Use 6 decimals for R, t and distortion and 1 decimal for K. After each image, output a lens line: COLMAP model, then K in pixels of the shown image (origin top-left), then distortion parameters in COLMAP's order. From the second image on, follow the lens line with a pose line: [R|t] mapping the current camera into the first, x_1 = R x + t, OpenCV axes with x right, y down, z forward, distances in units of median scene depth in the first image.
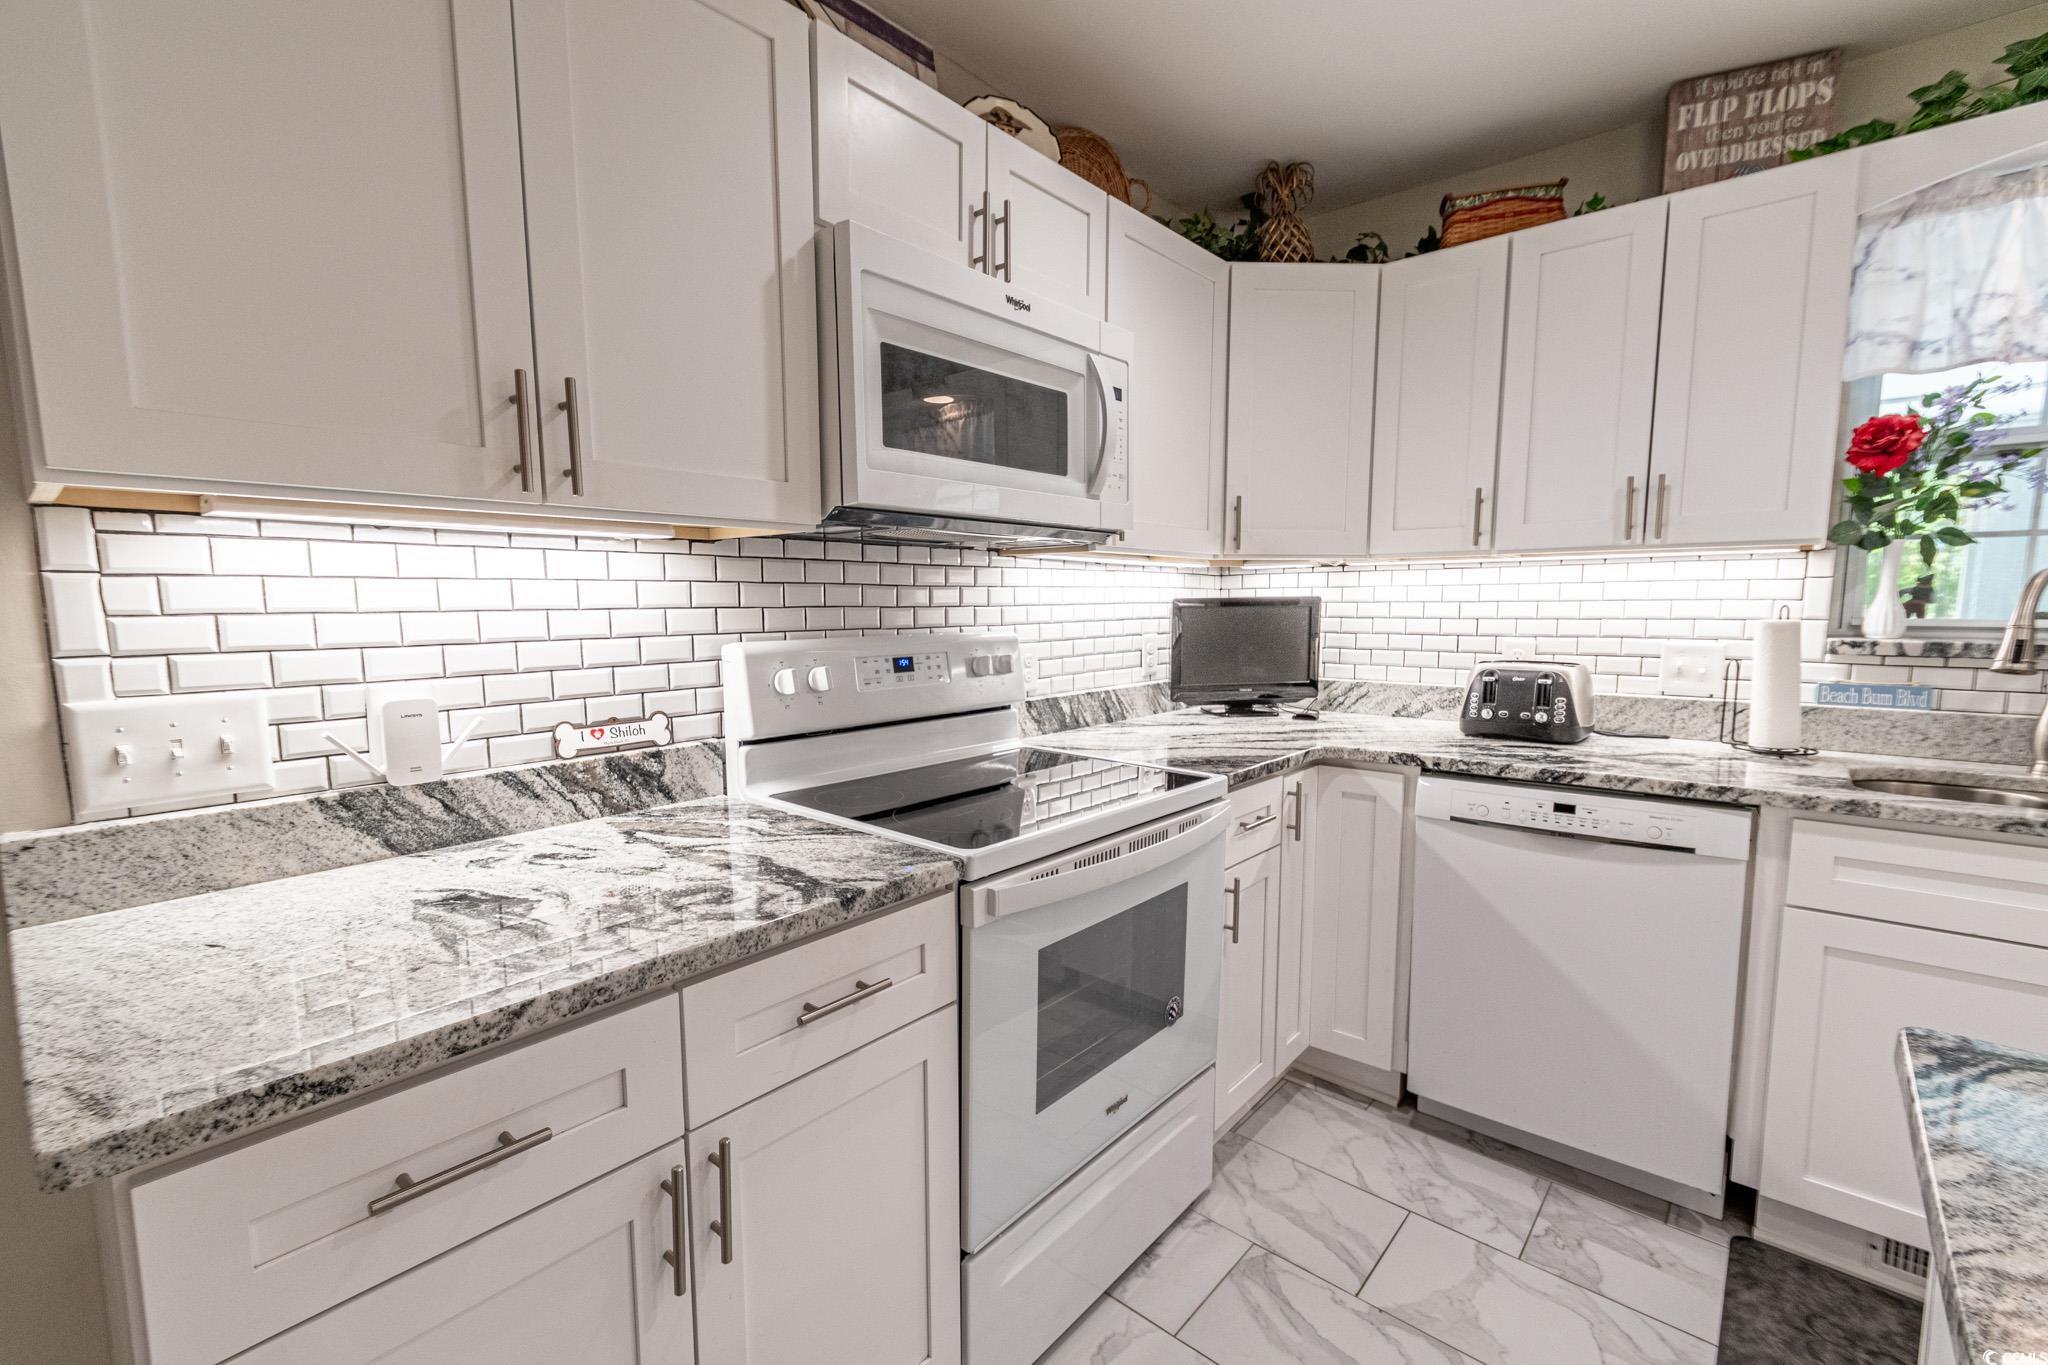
lens RADIAL K [[895.2, 0, 1022.3], [0, 895.2, 701.7], [0, 0, 1]] dist [0.009149, -0.000668]
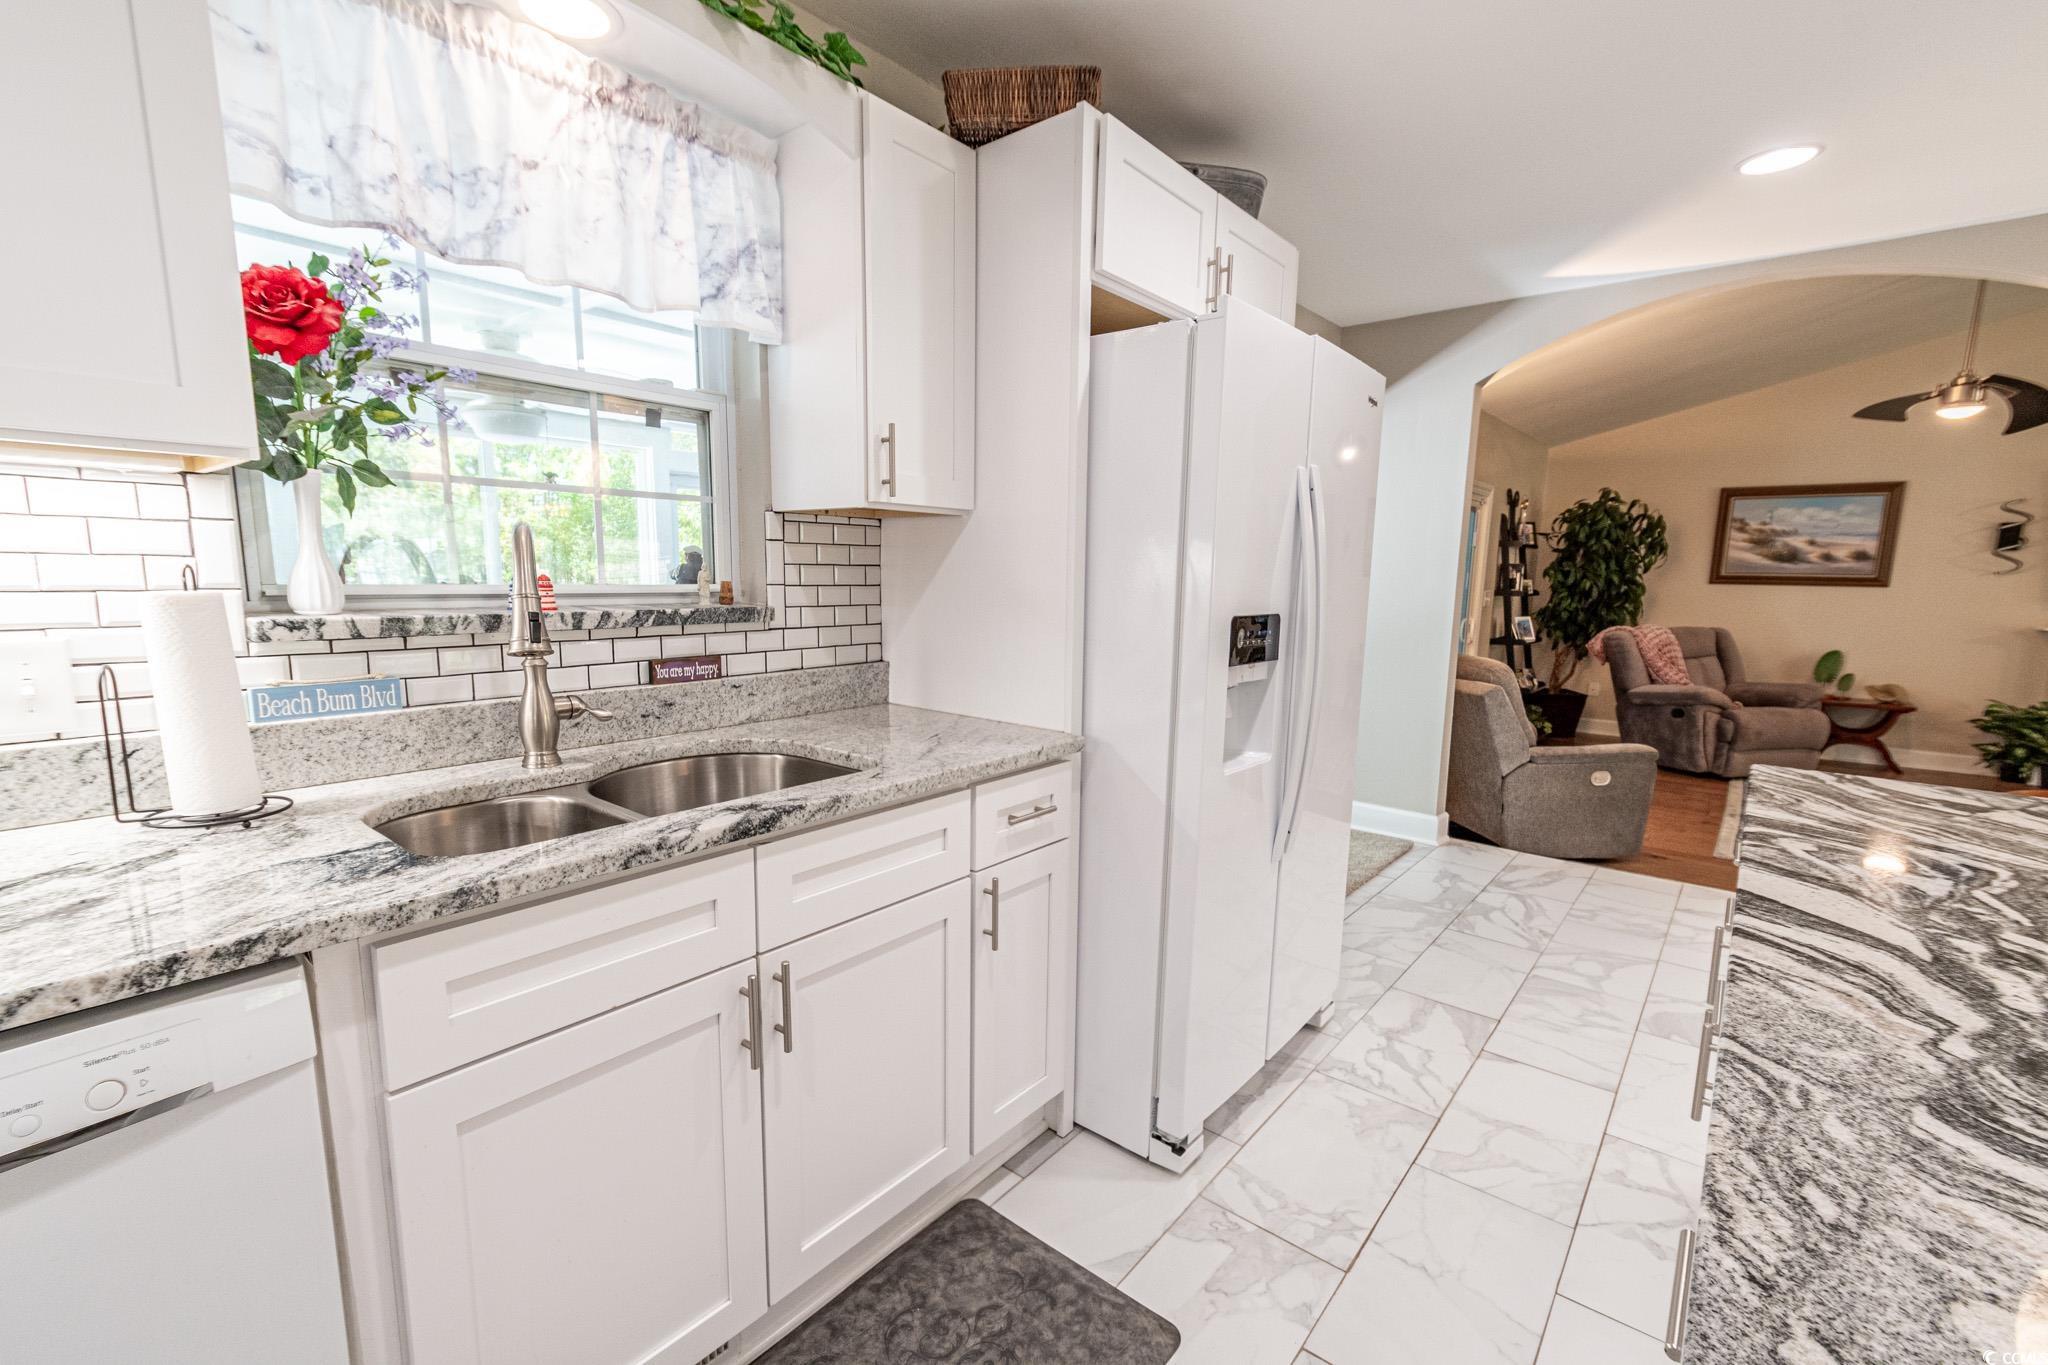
lens RADIAL K [[890.1, 0, 1021.3], [0, 890.1, 701.3], [0, 0, 1]] dist [0.002370, -0.000262]
pose [[-0.020756, -0.144864, 0.989234, 0.269665], [0.099125, 0.984274, 0.146218, -0.053031], [-0.994859, 0.101092, -0.006070, 0.495537]]
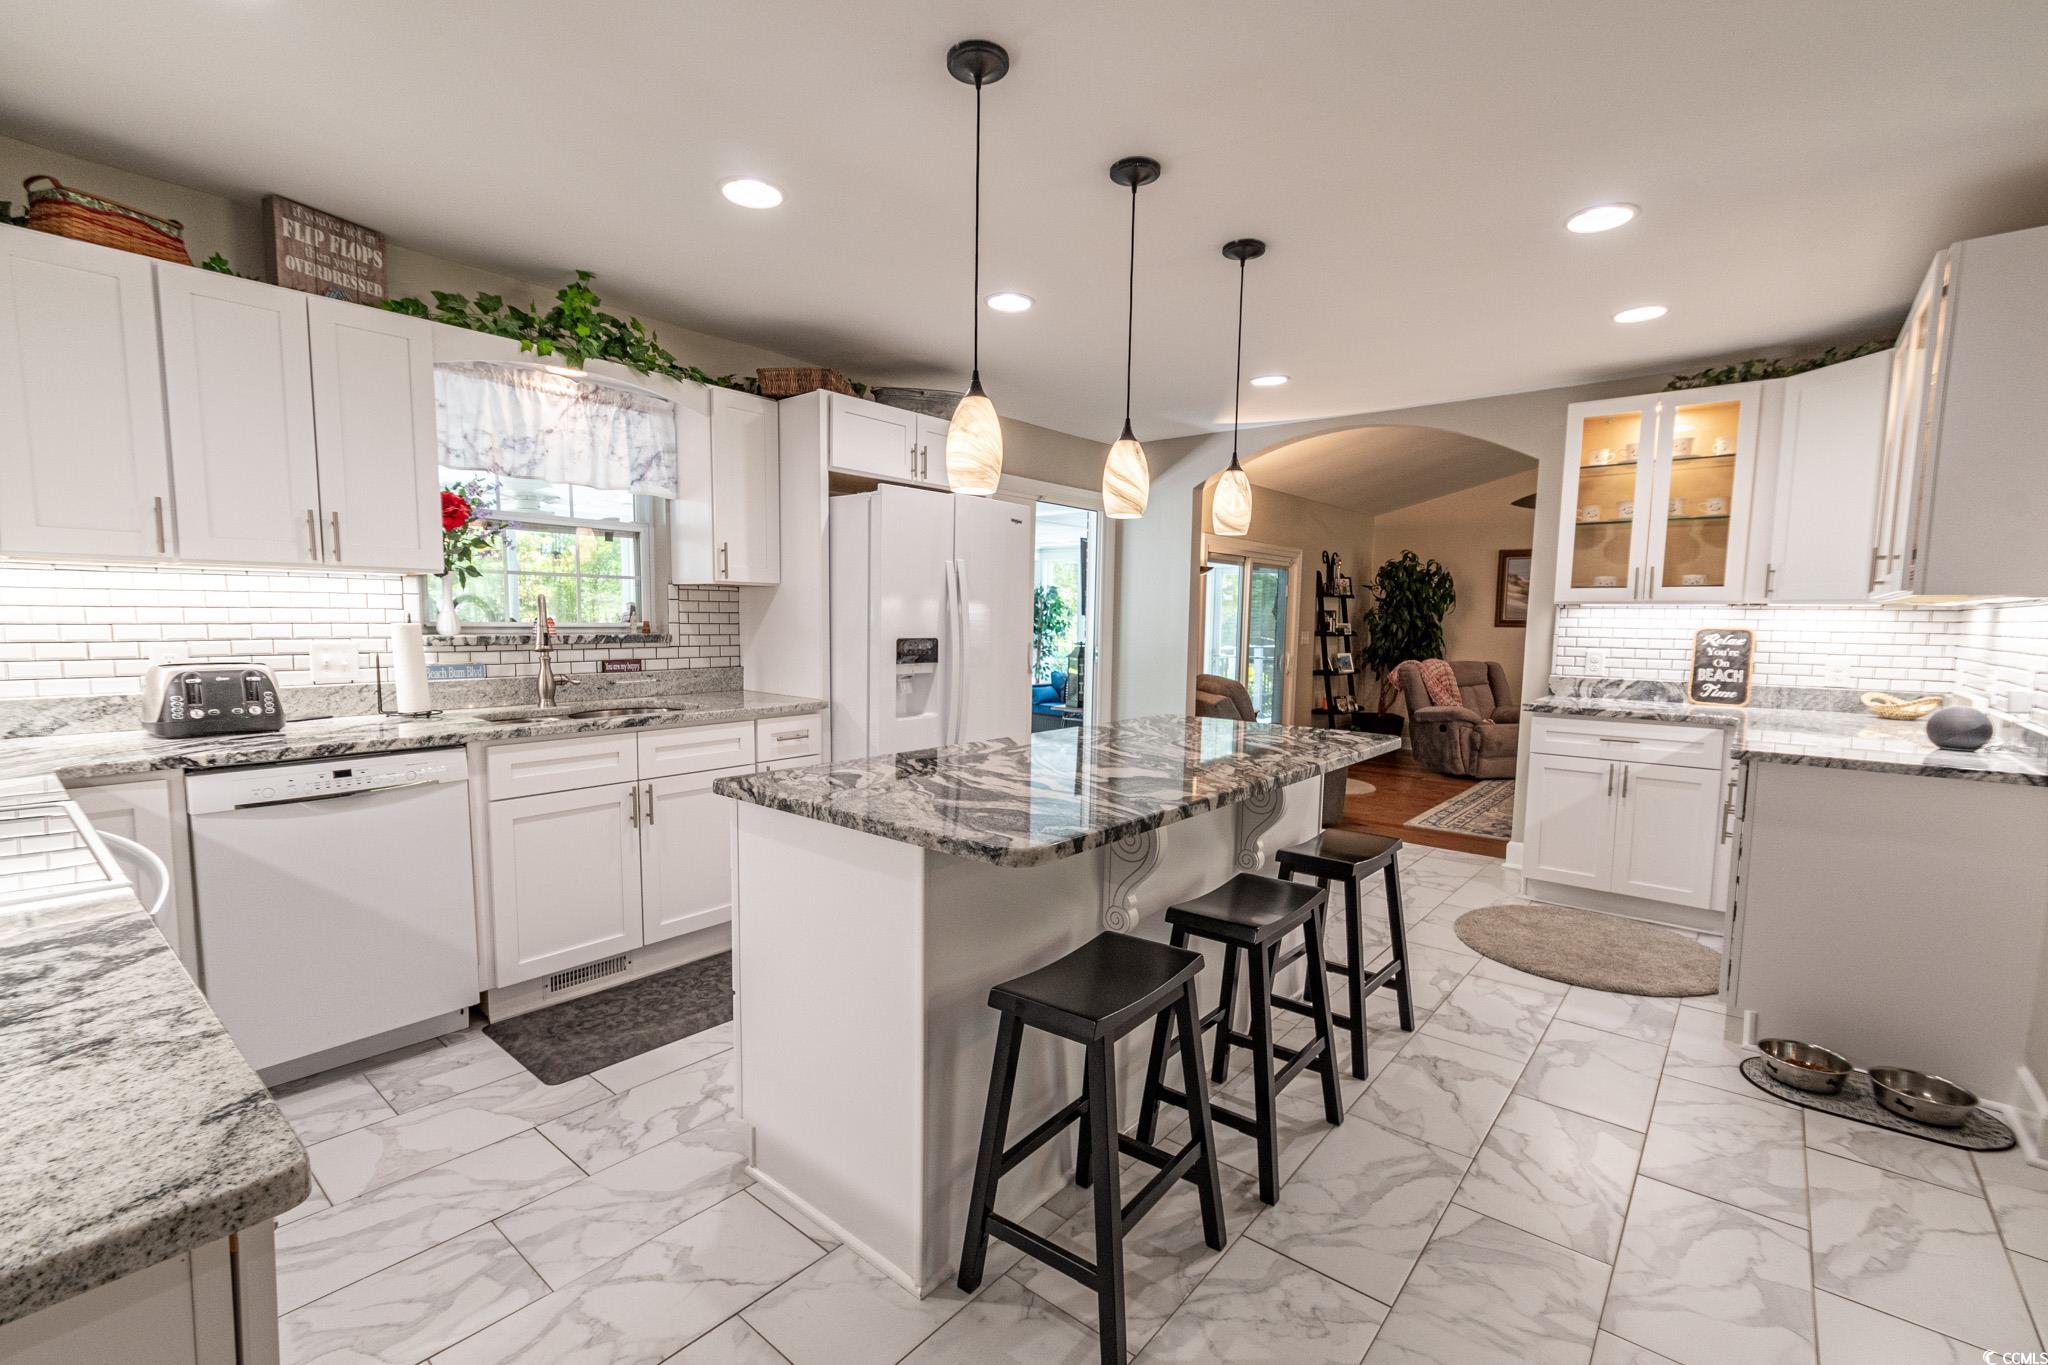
lens RADIAL K [[895.2, 0, 1022.3], [0, 895.2, 701.7], [0, 0, 1]] dist [0.009149, -0.000668]
pose [[-0.015495, -0.095125, 0.995345, -0.624720], [0.098548, 0.990472, 0.096194, -0.008166], [-0.995012, 0.099580, -0.005973, 0.047426]]
